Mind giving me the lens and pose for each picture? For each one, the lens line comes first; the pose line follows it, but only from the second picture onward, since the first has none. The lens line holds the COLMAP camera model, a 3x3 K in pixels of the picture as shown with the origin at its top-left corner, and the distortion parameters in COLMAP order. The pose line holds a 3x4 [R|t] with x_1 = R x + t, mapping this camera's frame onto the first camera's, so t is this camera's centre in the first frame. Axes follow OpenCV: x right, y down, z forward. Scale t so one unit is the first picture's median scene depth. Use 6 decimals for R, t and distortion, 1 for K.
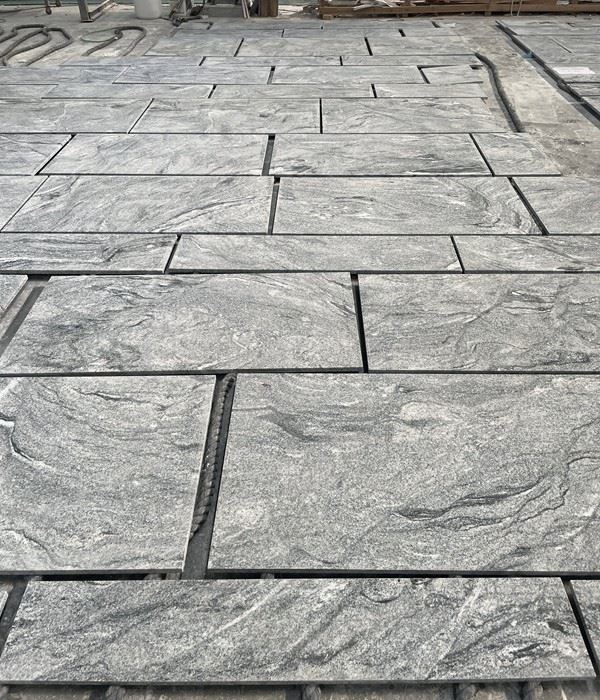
lens RADIAL K [[605.8, 0, 300.0], [0, 605.8, 350.0], [0, 0, 1]] dist [0.032726, -0.015205]
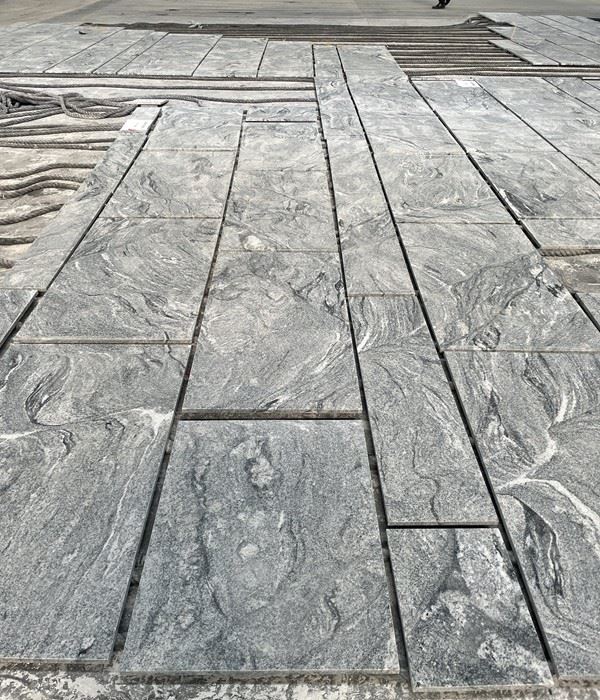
lens RADIAL K [[605.8, 0, 300.0], [0, 605.8, 350.0], [0, 0, 1]] dist [0.032726, -0.015205]
pose [[0.017504, 0.575547, -0.817582, 1.455548], [-0.611262, 0.653257, 0.446782, -0.422523], [0.791235, 0.491936, 0.363245, 0.479672]]
